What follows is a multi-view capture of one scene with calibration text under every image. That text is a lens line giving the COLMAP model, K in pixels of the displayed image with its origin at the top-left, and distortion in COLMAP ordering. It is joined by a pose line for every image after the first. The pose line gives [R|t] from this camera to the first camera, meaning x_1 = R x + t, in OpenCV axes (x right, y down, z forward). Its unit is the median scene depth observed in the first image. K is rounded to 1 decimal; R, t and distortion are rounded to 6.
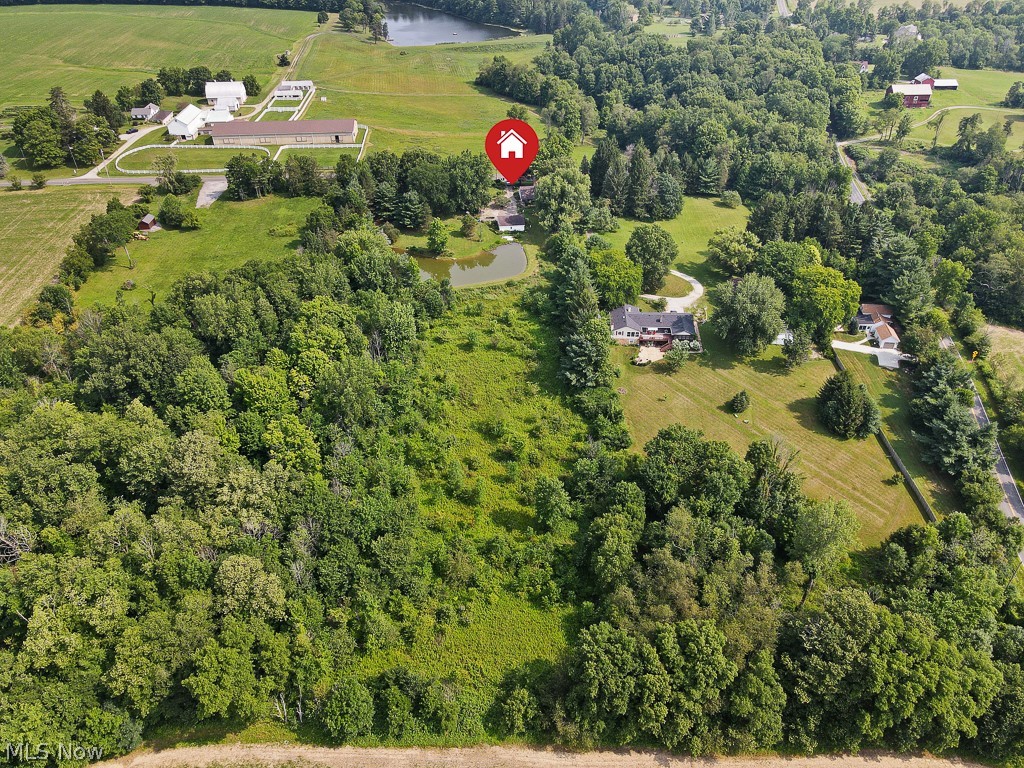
lens RADIAL K [[747.3, 0, 506.9], [0, 747.3, 374.4], [0, 0, 1]] dist [0.007863, 0.016620]
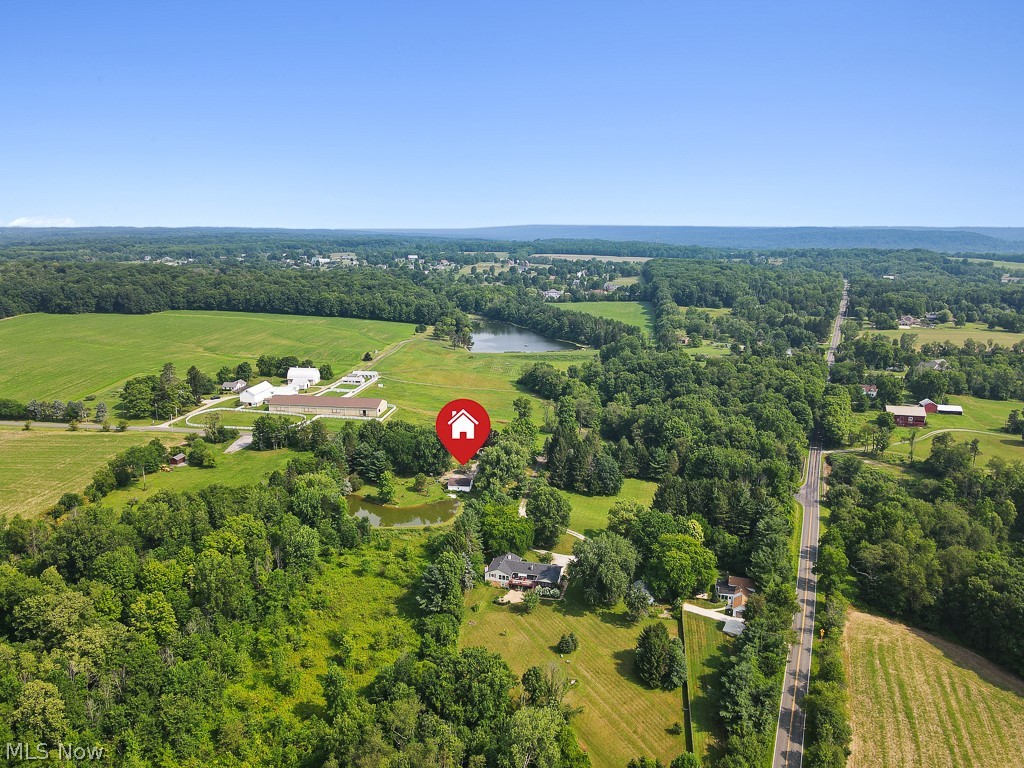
lens RADIAL K [[747.3, 0, 509.0], [0, 747.3, 385.9], [0, 0, 1]] dist [0.007863, 0.016620]
pose [[0.980111, 0.058272, -0.189704, 0.272537], [-0.124976, 0.923790, -0.361929, 0.062947], [0.154156, 0.378439, 0.912699, -0.099239]]
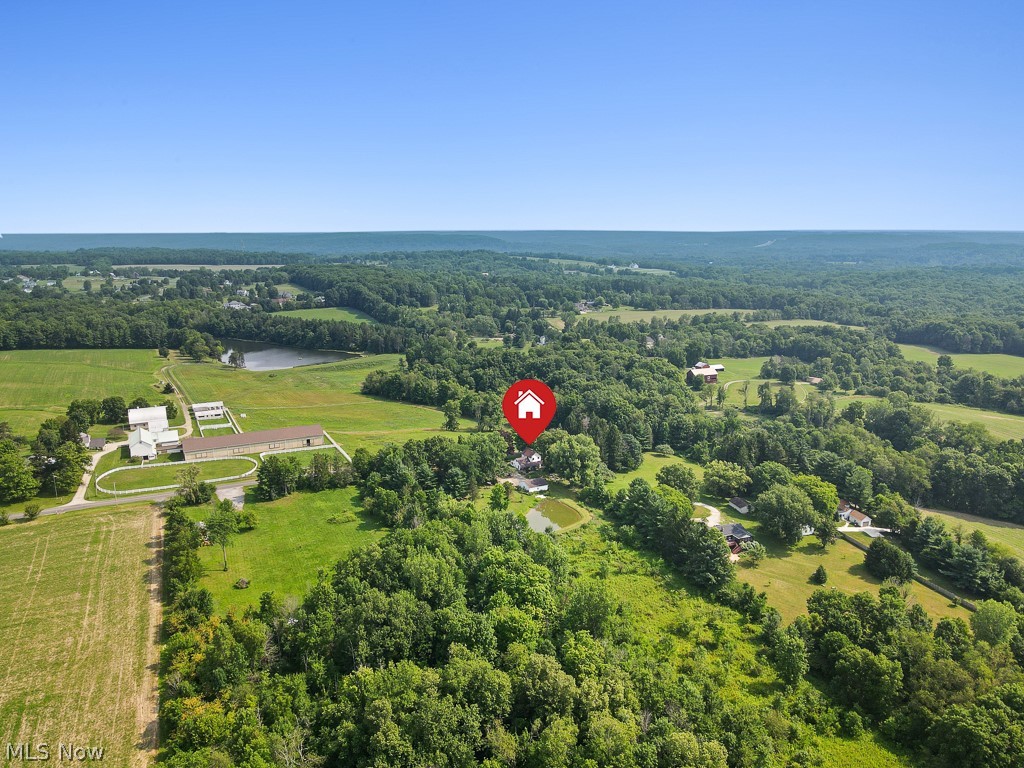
lens RADIAL K [[747.3, 0, 513.2], [0, 747.3, 380.2], [0, 0, 1]] dist [0.007863, 0.016620]
pose [[0.920302, -0.069991, 0.384898, -0.430790], [0.215148, 0.912268, -0.348536, 0.044113], [-0.326736, 0.403569, 0.854620, -0.045081]]
